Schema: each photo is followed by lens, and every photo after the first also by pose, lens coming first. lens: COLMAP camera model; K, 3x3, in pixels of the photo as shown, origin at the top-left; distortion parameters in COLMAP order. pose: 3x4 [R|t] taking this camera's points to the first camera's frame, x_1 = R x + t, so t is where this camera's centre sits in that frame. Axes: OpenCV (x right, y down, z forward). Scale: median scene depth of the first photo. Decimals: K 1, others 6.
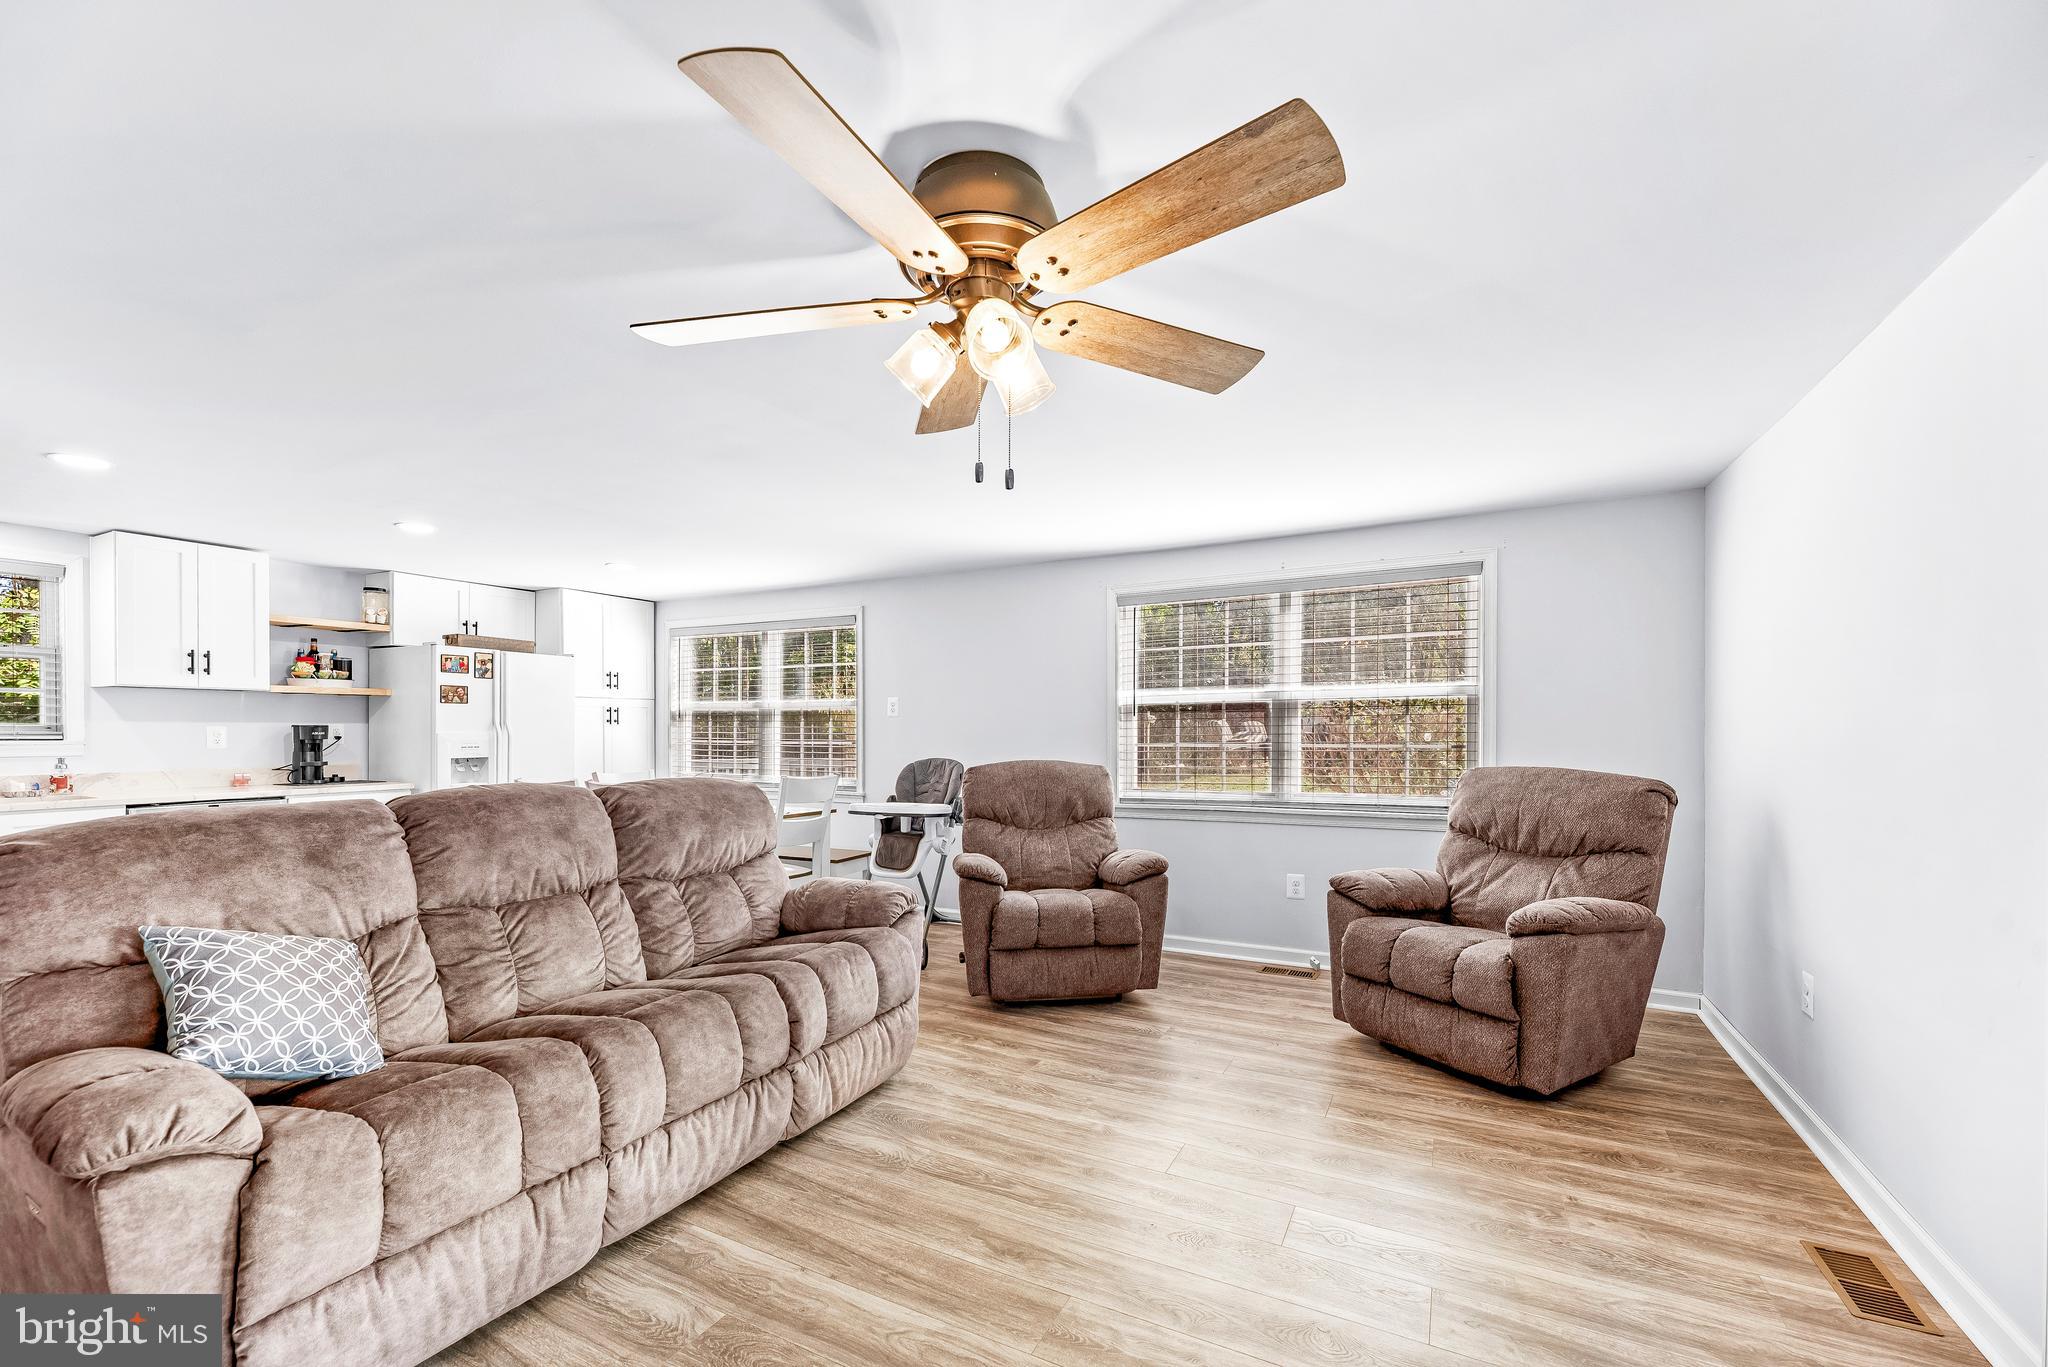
lens RADIAL K [[844.4, 0, 1002.3], [0, 844.4, 739.8], [0, 0, 1]] dist [0.001158, 0.000551]
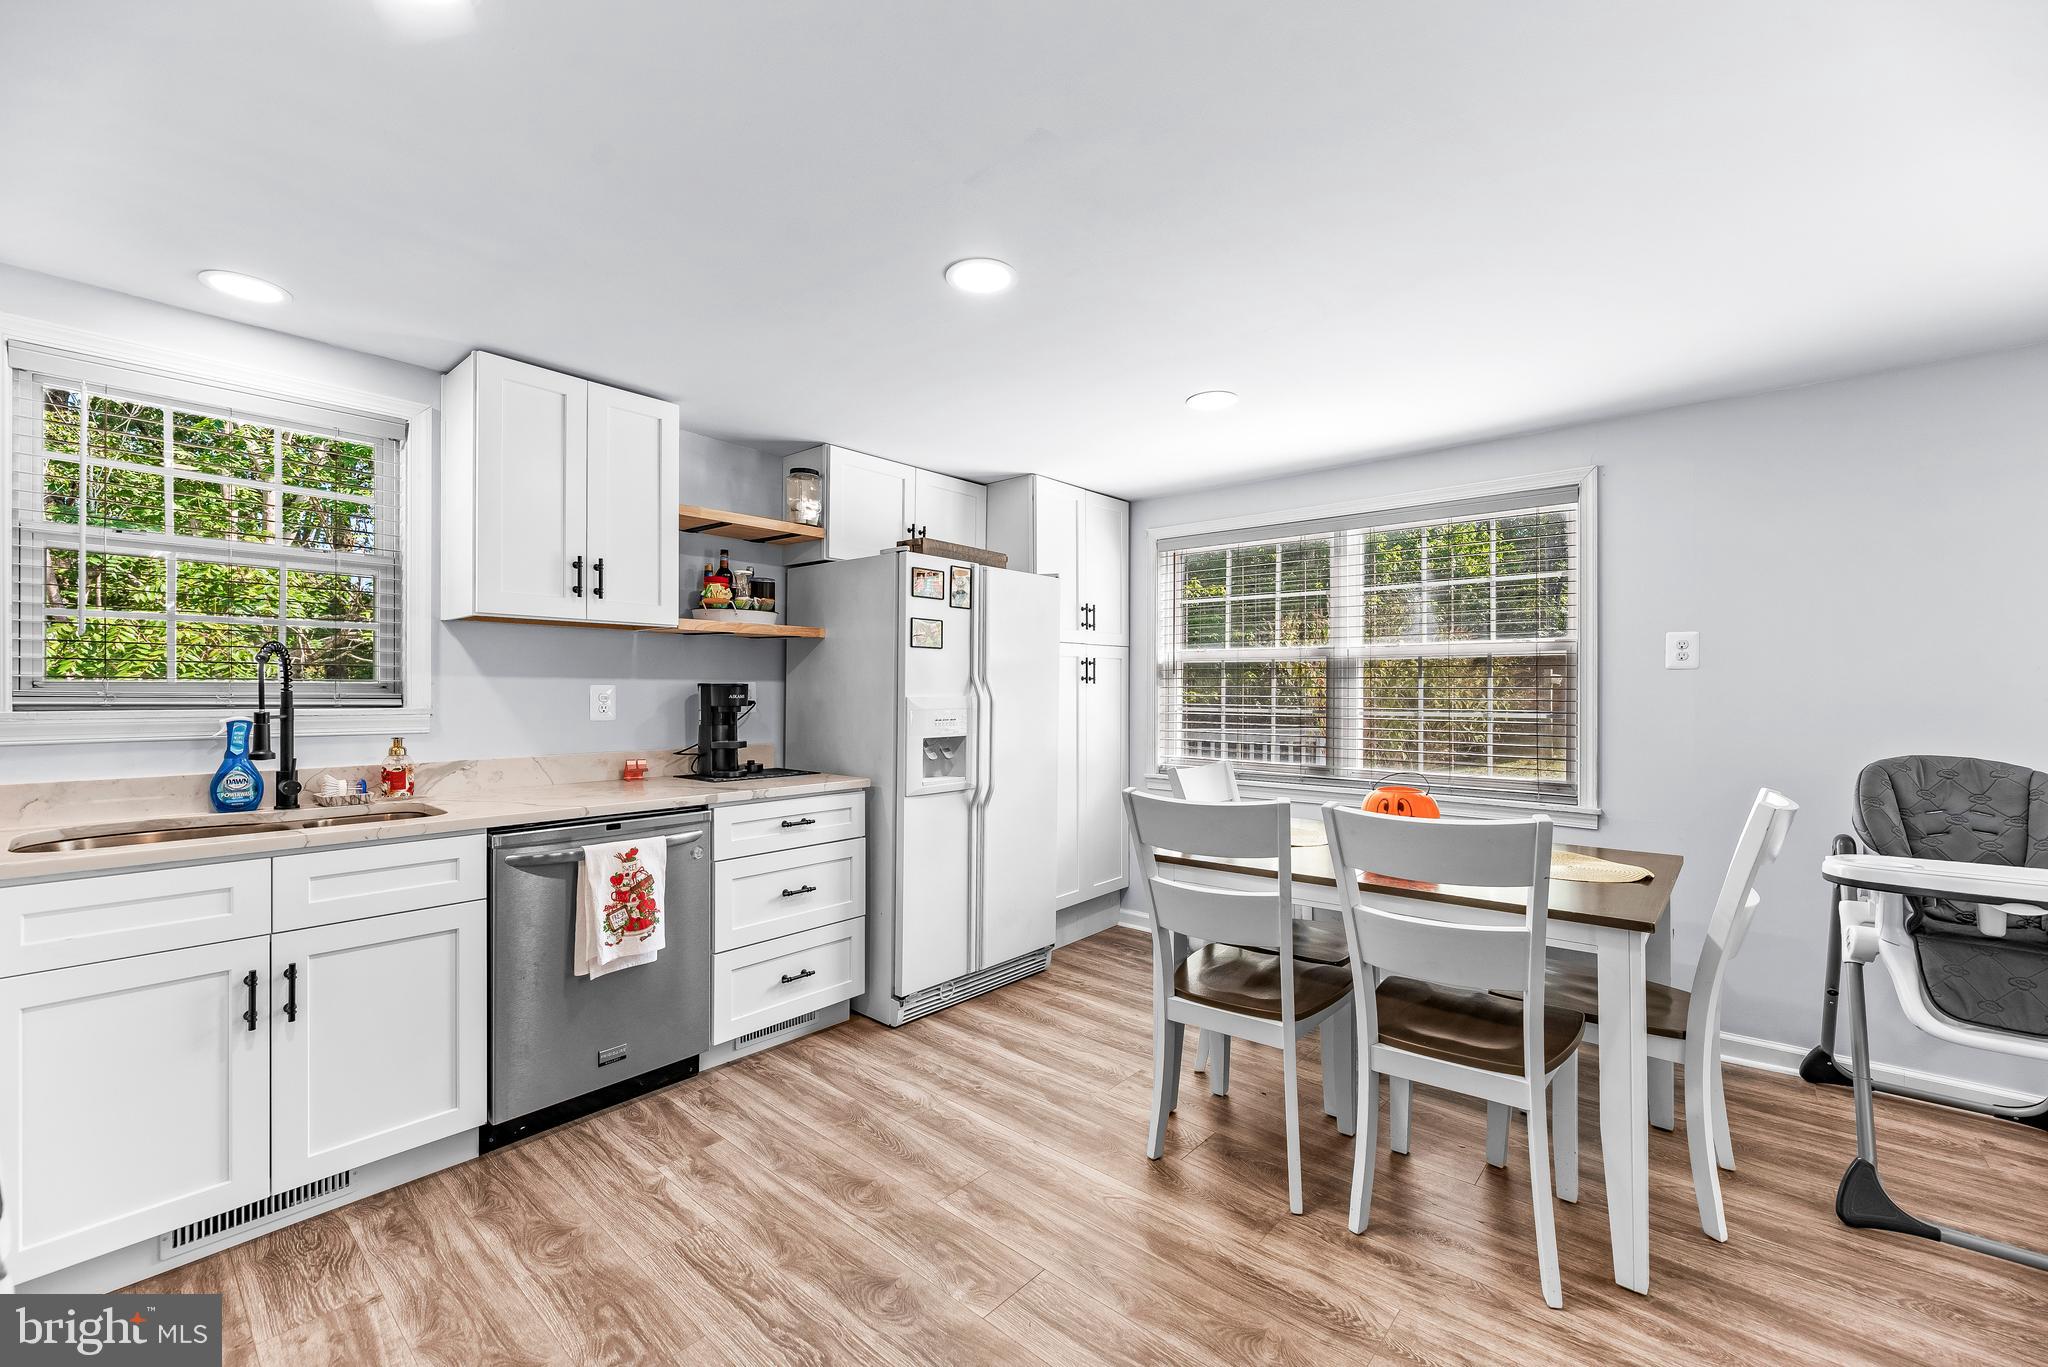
lens RADIAL K [[835.2, 0, 1002.7], [0, 835.2, 688.3], [0, 0, 1]] dist [-0.000608, -0.000082]
pose [[0.971198, 0.001091, -0.238271, -0.648382], [-0.004941, 0.999867, -0.015562, -0.007174], [0.238222, 0.016291, 0.971074, 0.615387]]
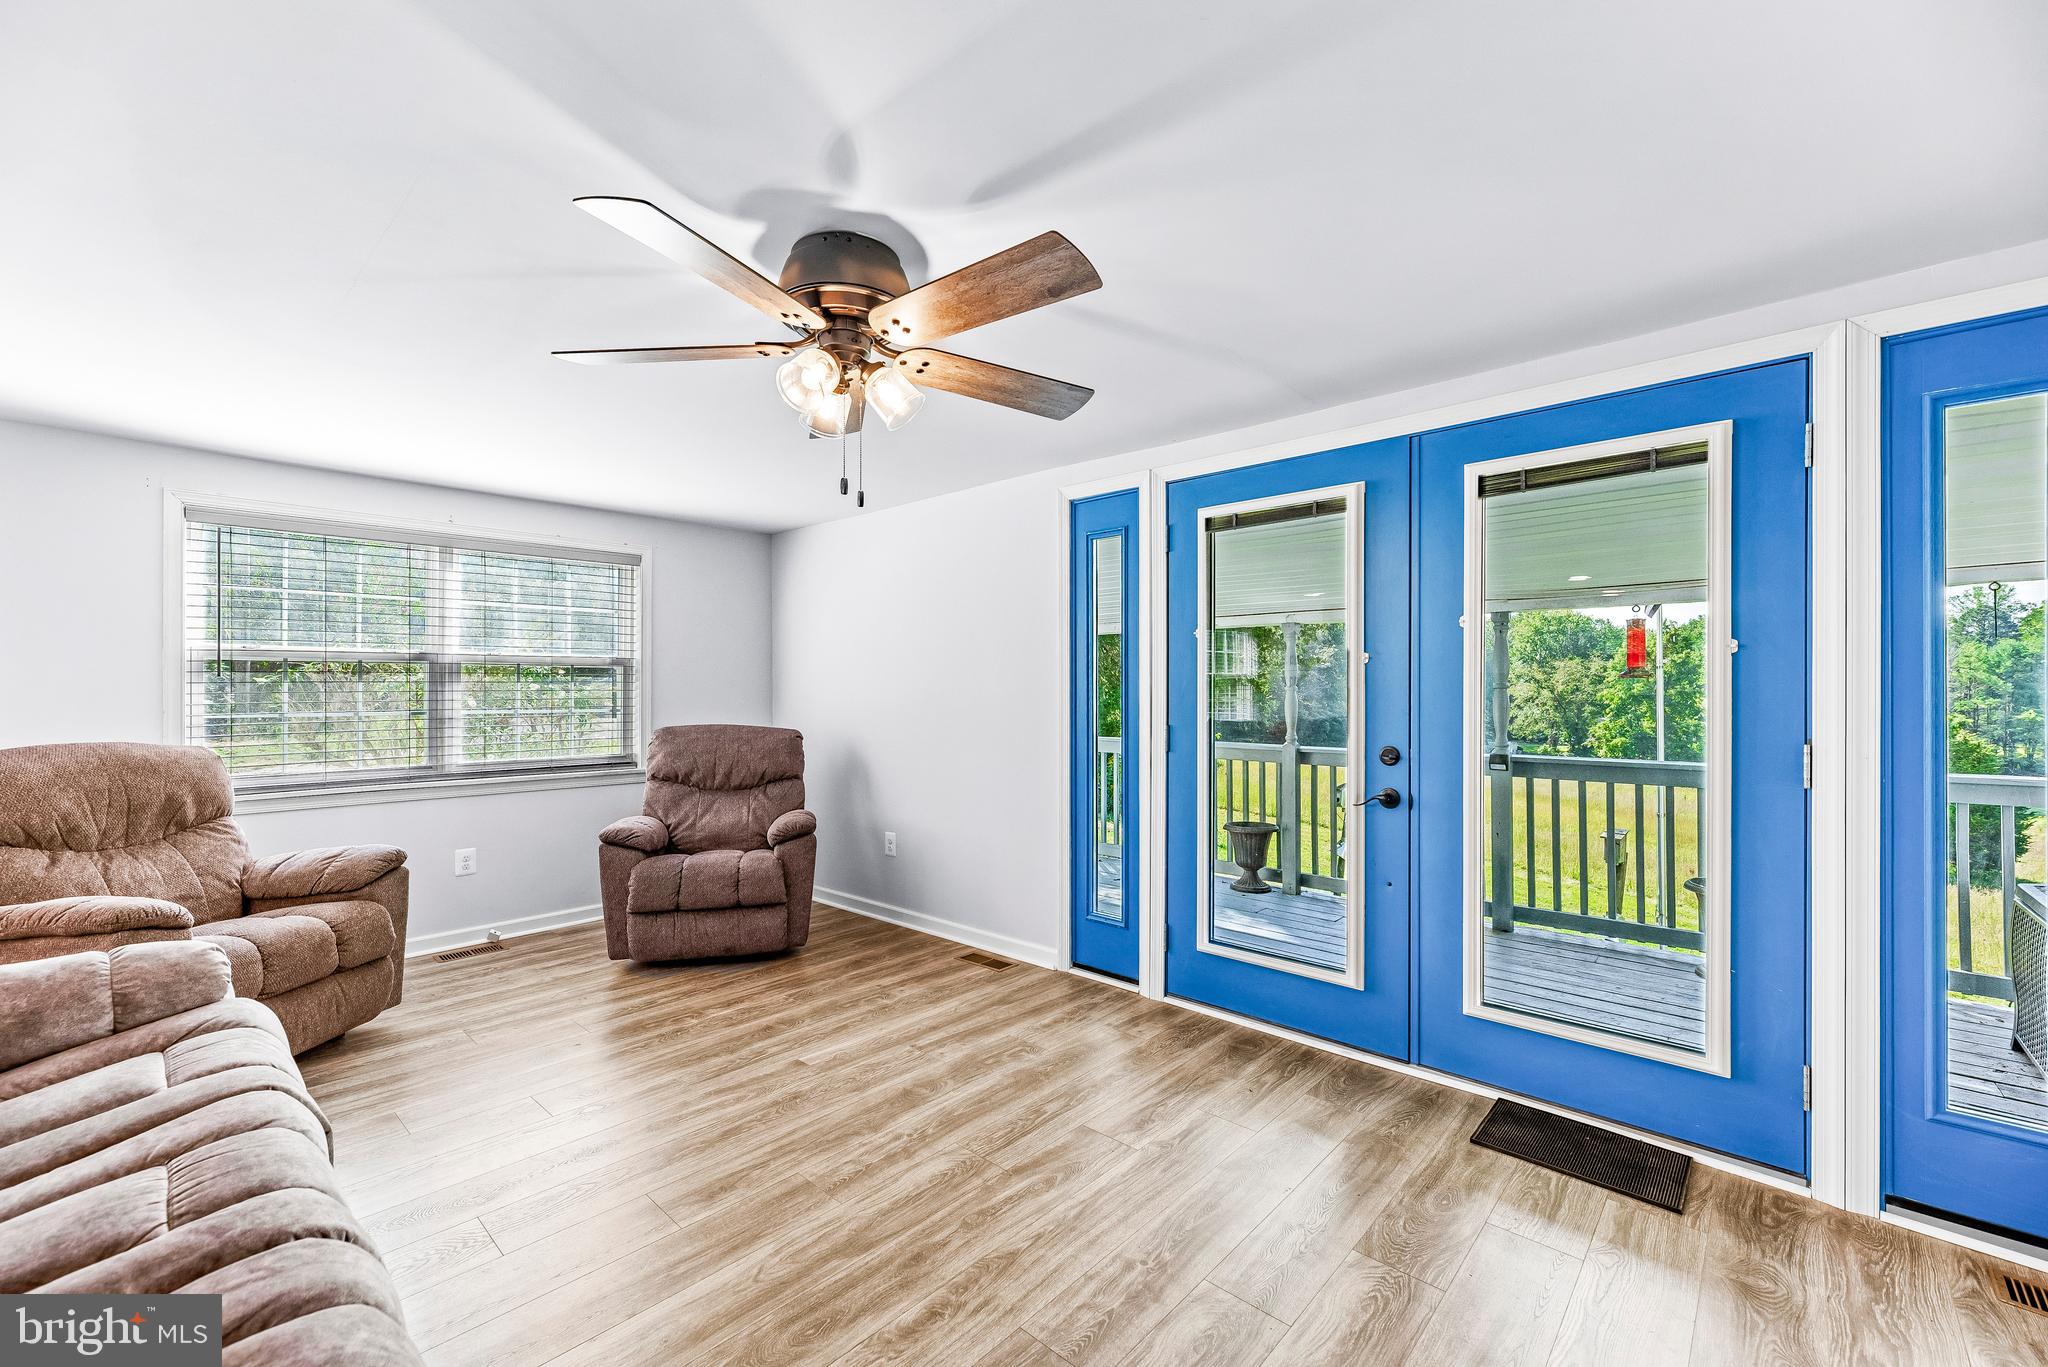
lens RADIAL K [[833.7, 0, 1028.9], [0, 833.7, 695.3], [0, 0, 1]] dist [0.000181, 0.000002]
pose [[0.245979, 0.001978, 0.969273, -0.492407], [0.009497, 0.999945, -0.004451, -0.002909], [-0.969229, 0.010300, 0.245947, 0.195972]]
